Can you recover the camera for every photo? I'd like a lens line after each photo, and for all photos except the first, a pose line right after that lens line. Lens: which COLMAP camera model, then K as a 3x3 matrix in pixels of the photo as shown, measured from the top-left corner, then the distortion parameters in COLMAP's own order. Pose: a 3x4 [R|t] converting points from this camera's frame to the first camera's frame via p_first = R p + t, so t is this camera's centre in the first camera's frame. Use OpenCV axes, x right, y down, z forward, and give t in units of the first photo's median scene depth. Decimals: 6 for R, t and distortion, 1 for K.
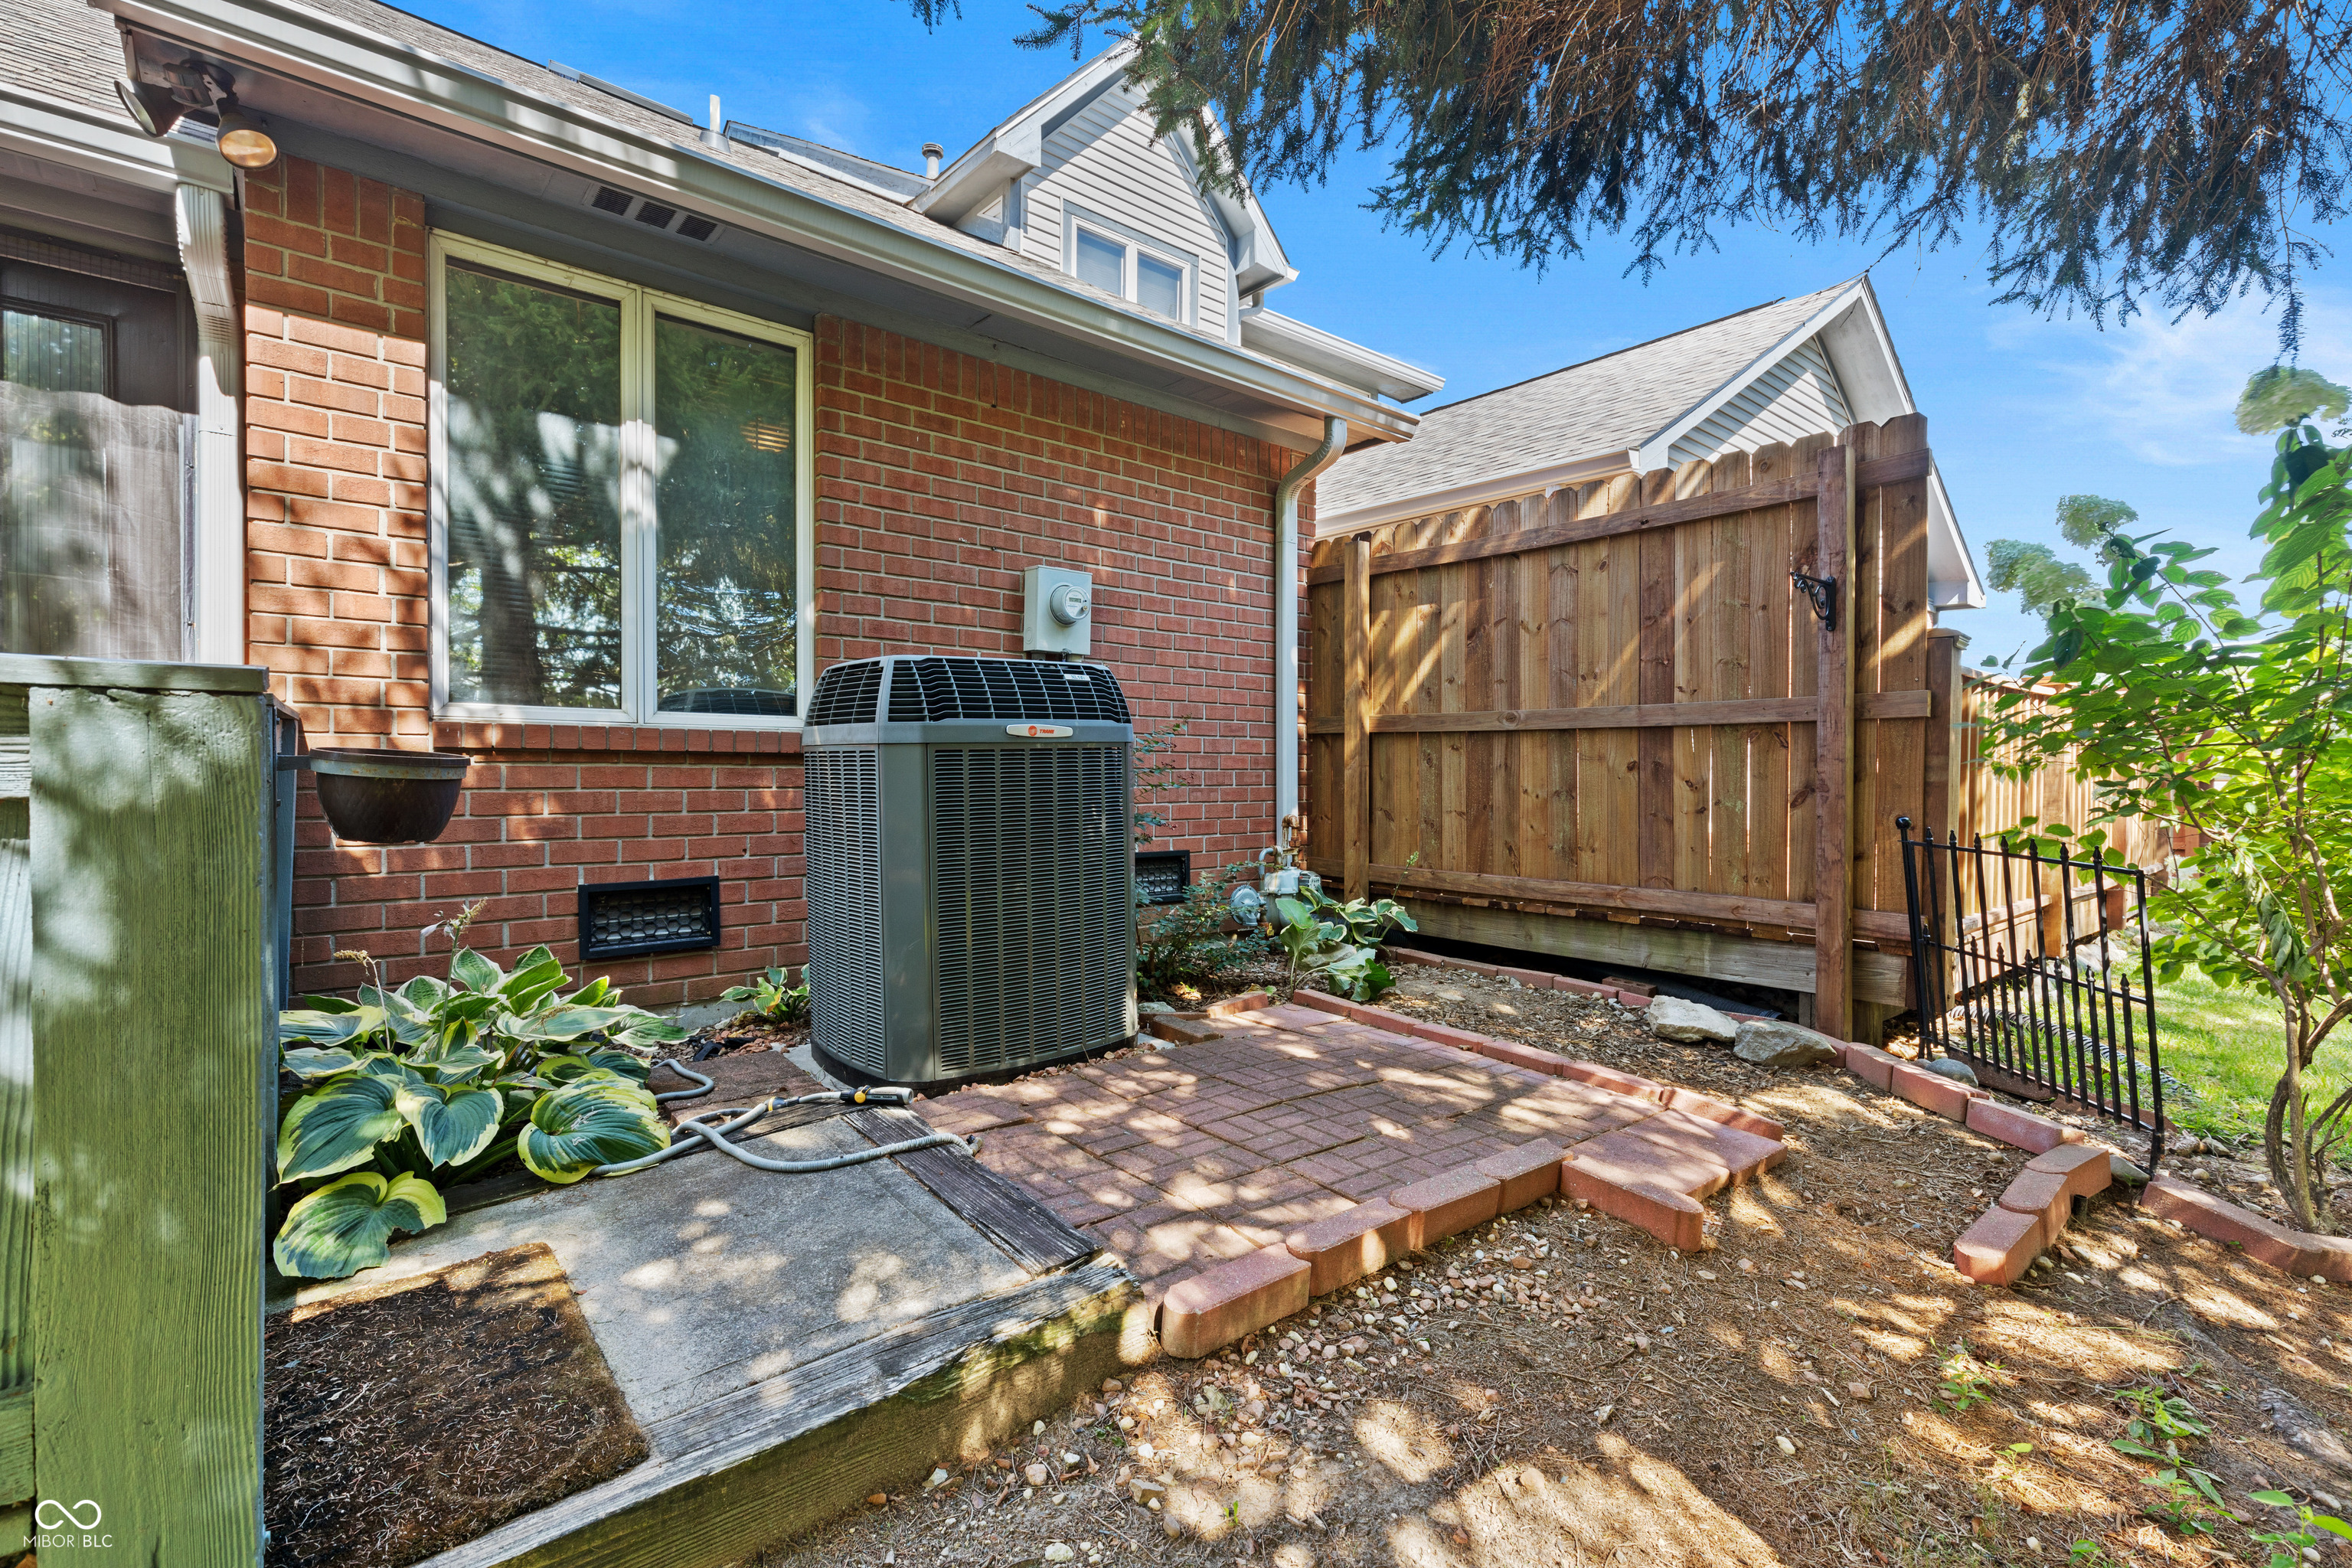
lens RADIAL K [[1074.7, 0, 1173.7], [0, 1074.7, 779.2], [0, 0, 1]] dist [0.005457, 0.000170]
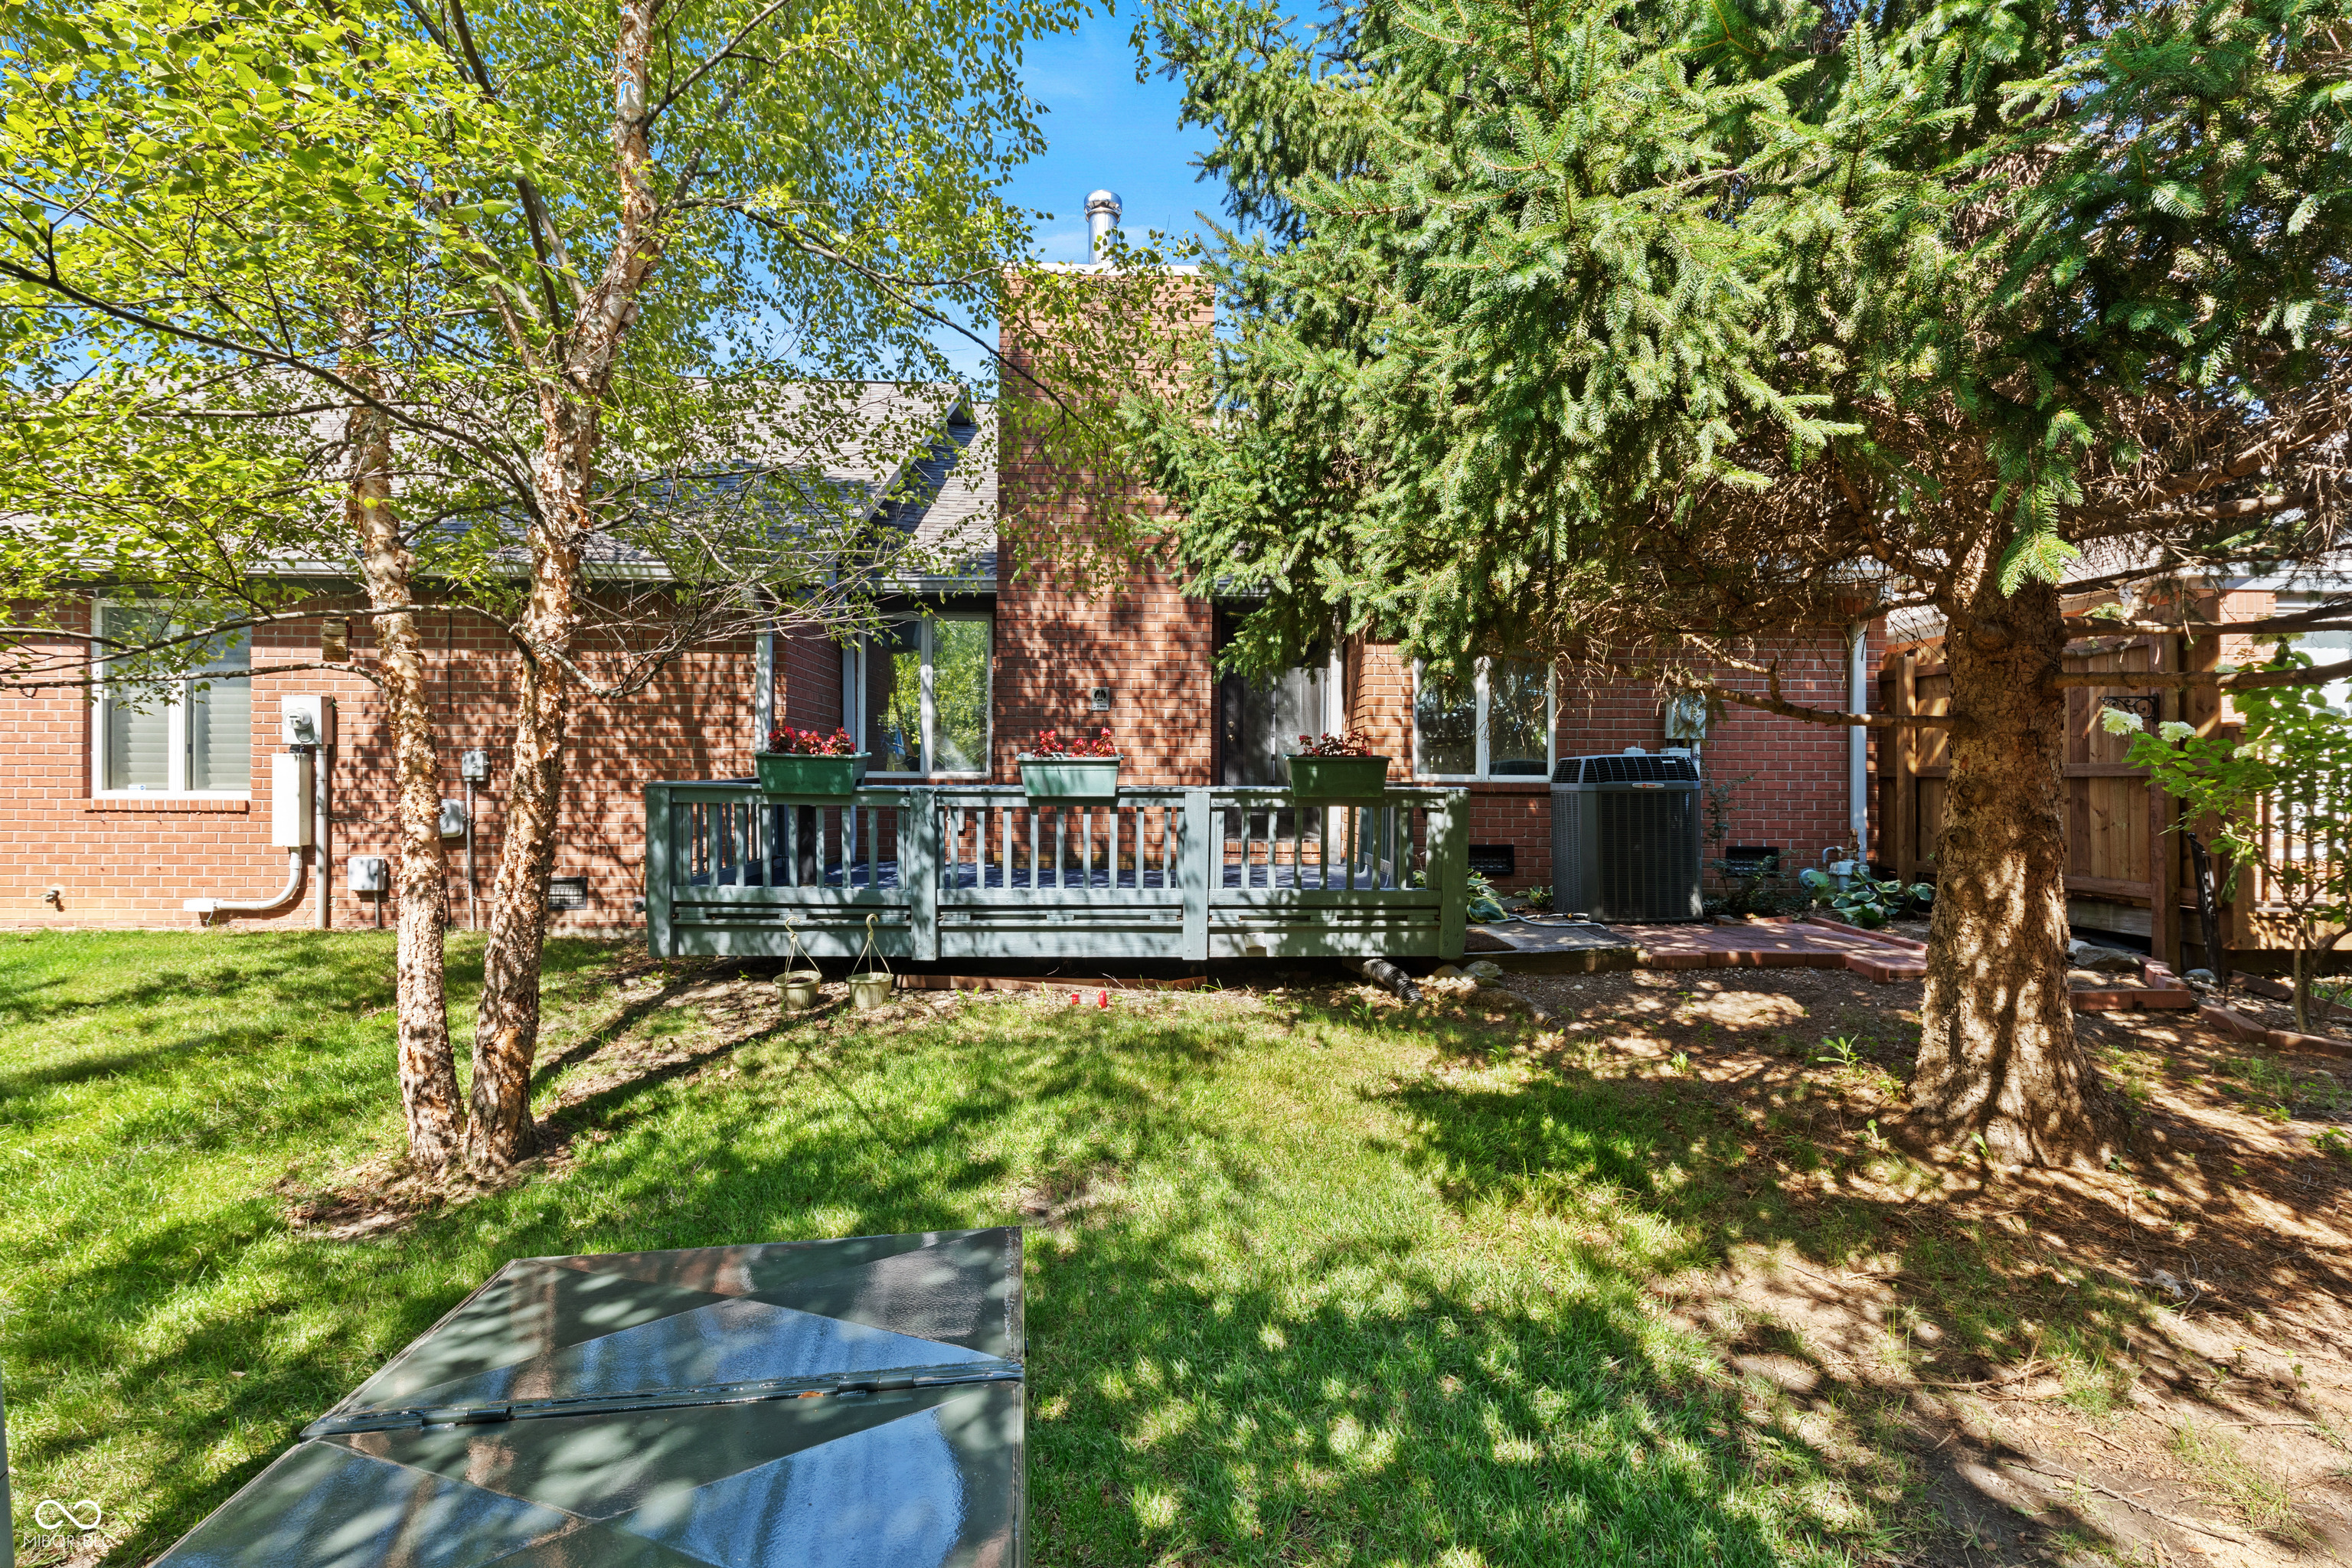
lens RADIAL K [[1074.7, 0, 1167.0], [0, 1074.7, 783.8], [0, 0, 1]] dist [0.005457, 0.000170]
pose [[0.781766, 0.005370, -0.623548, 0.496526], [-0.009509, 0.999949, -0.003309, -0.027953], [0.623499, 0.008516, 0.781778, -1.450286]]
